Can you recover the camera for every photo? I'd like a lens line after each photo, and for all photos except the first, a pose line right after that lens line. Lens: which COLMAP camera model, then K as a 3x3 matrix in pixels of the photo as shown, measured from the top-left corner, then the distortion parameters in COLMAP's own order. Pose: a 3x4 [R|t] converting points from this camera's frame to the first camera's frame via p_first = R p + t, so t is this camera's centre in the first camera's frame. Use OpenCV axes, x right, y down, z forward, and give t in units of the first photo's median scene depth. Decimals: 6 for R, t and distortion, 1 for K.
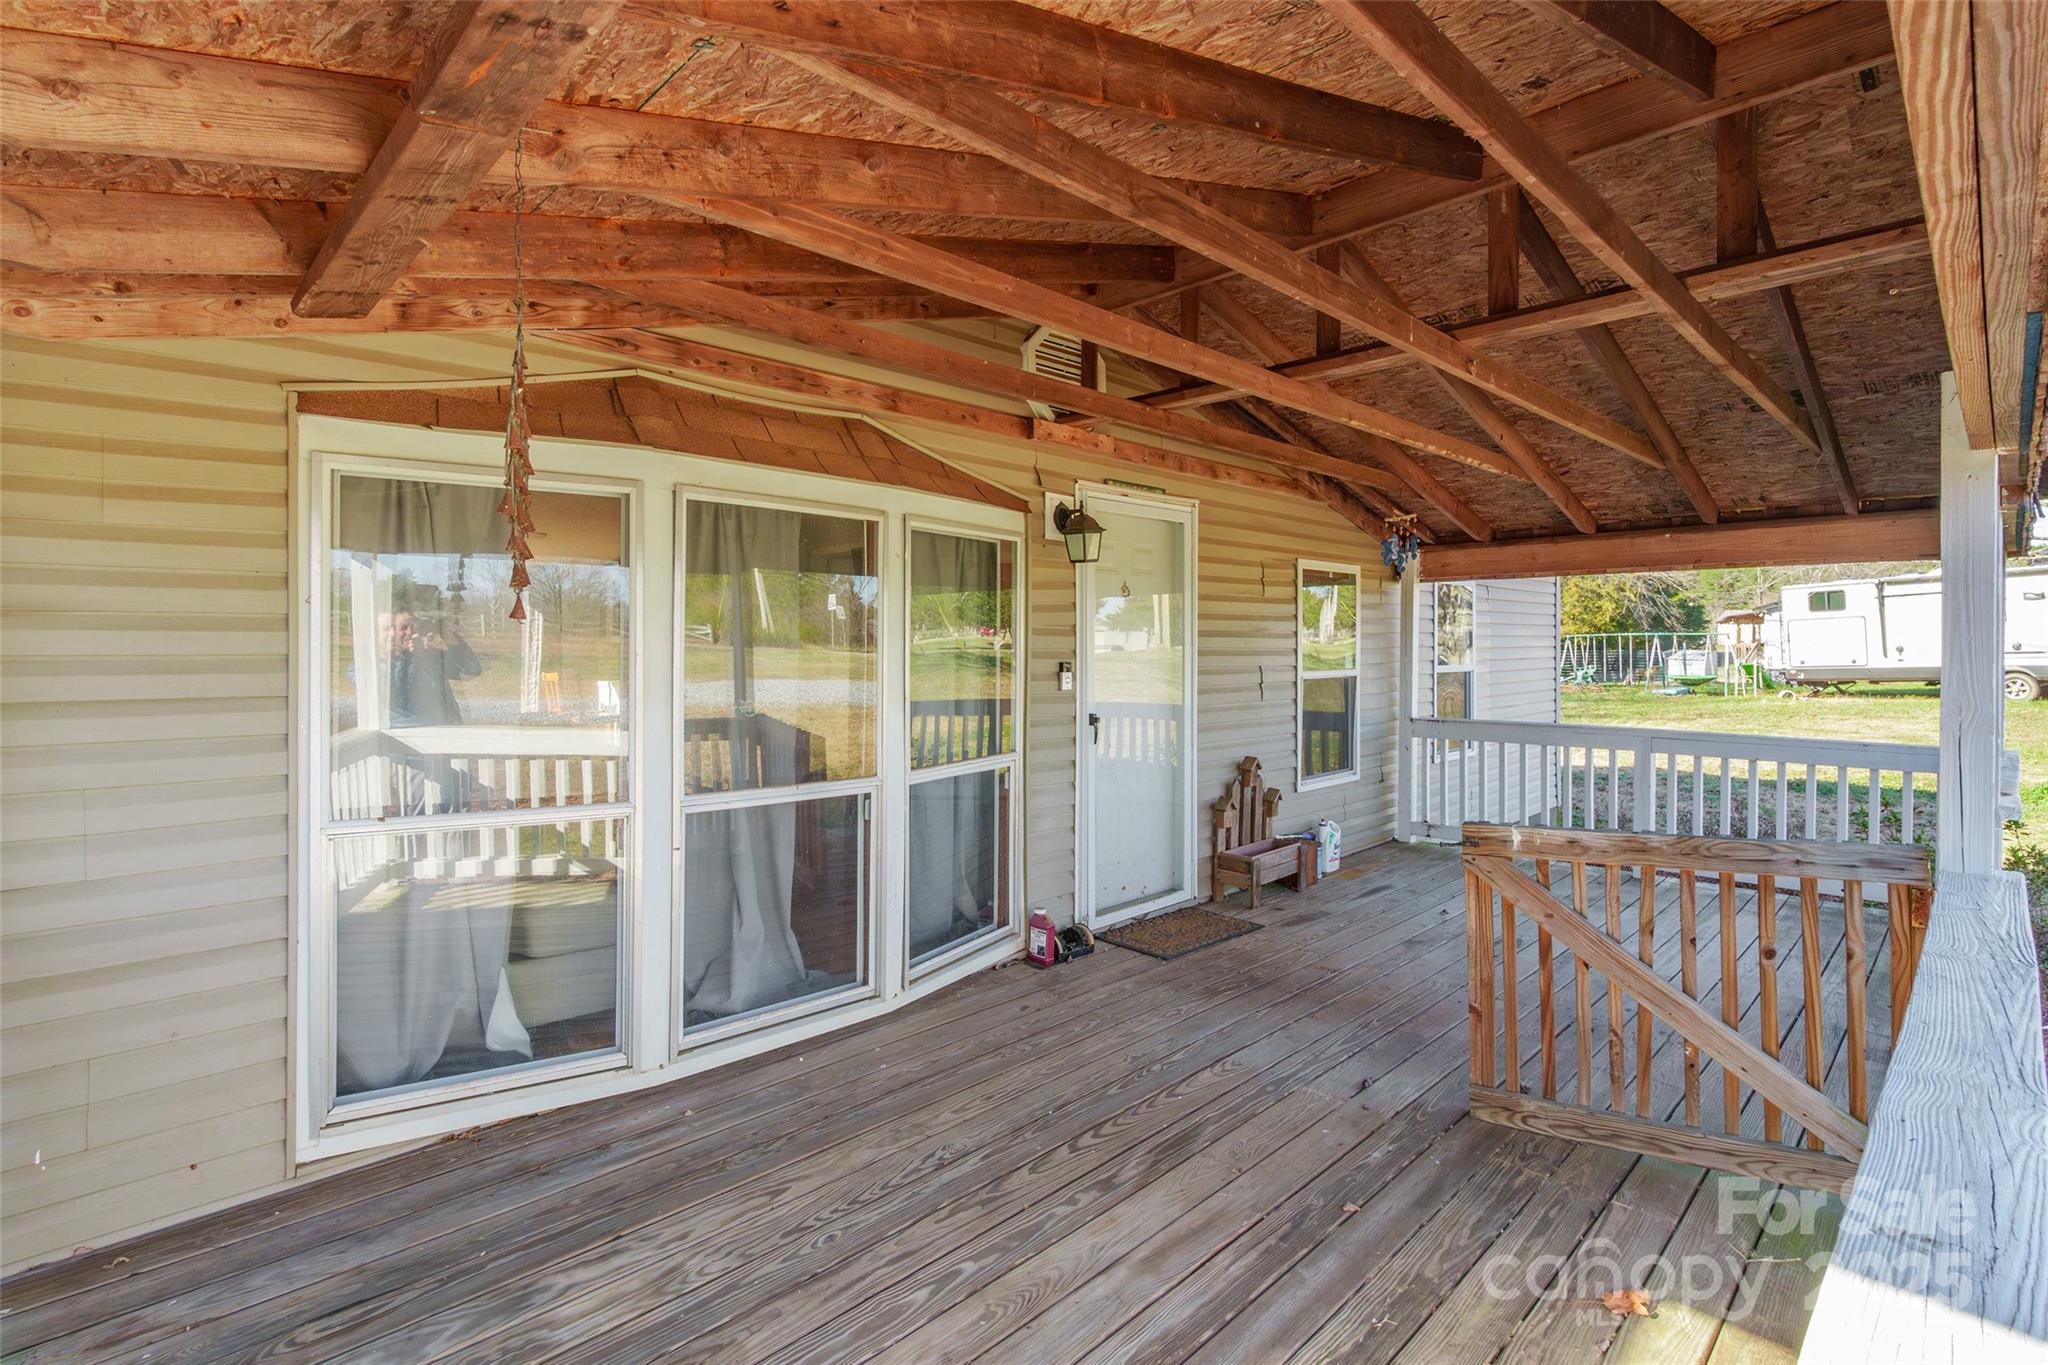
lens RADIAL K [[969.1, 0, 1035.7], [0, 969.1, 634.4], [0, 0, 1]] dist [-0.007972, 0.000149]
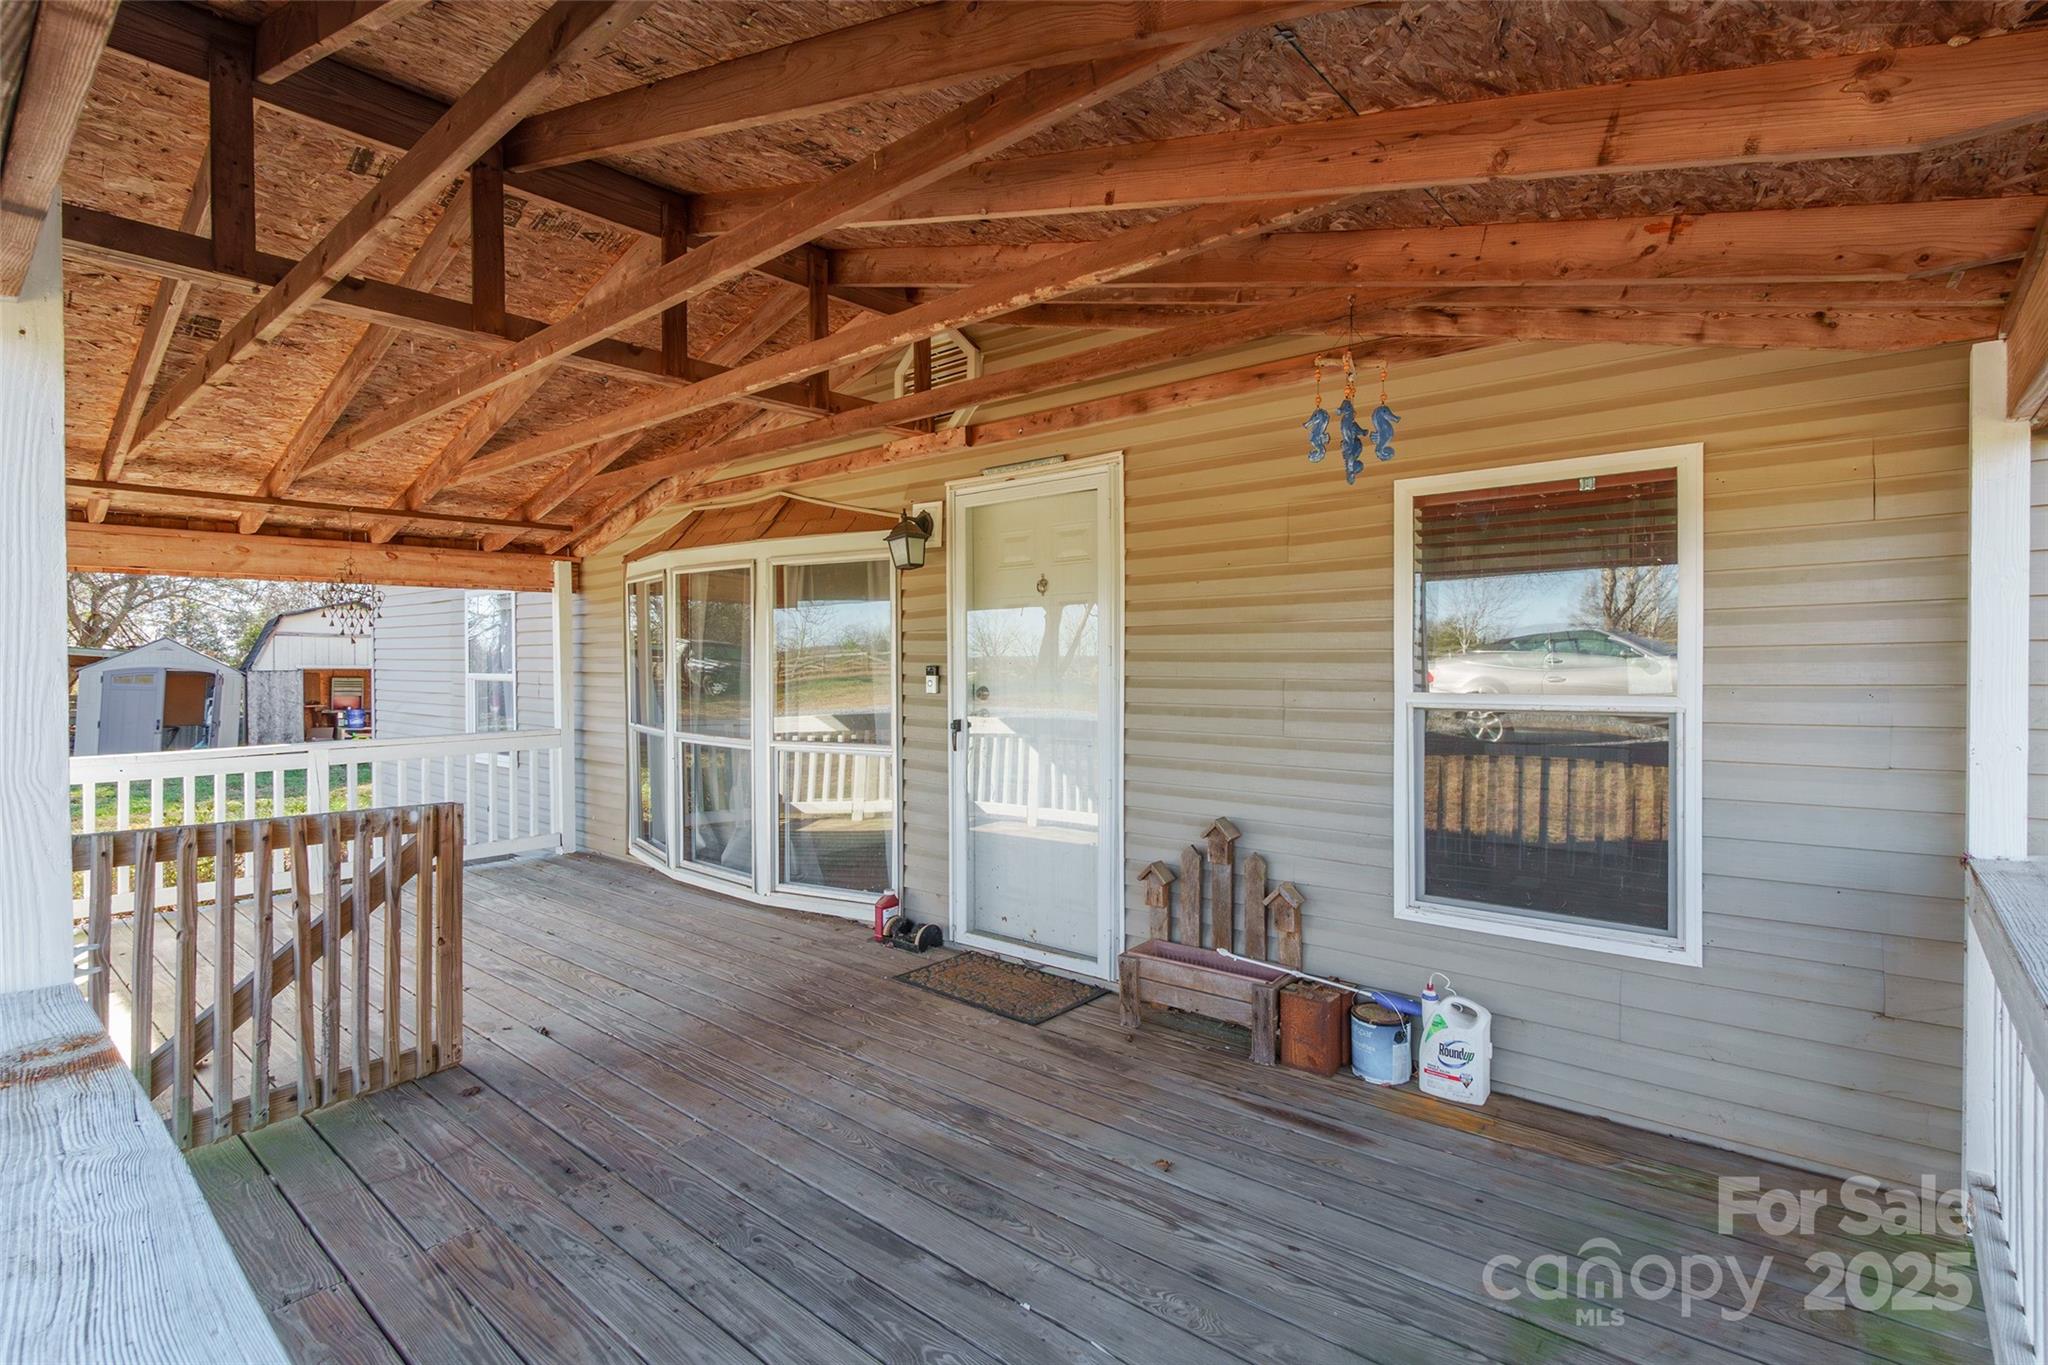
lens RADIAL K [[969.1, 0, 1035.7], [0, 969.1, 634.4], [0, 0, 1]] dist [-0.007972, 0.000149]
pose [[0.093931, -0.019530, -0.995387, 1.104146], [0.019570, 0.999651, -0.017767, 0.017577], [0.995386, -0.017811, 0.094281, 1.055851]]
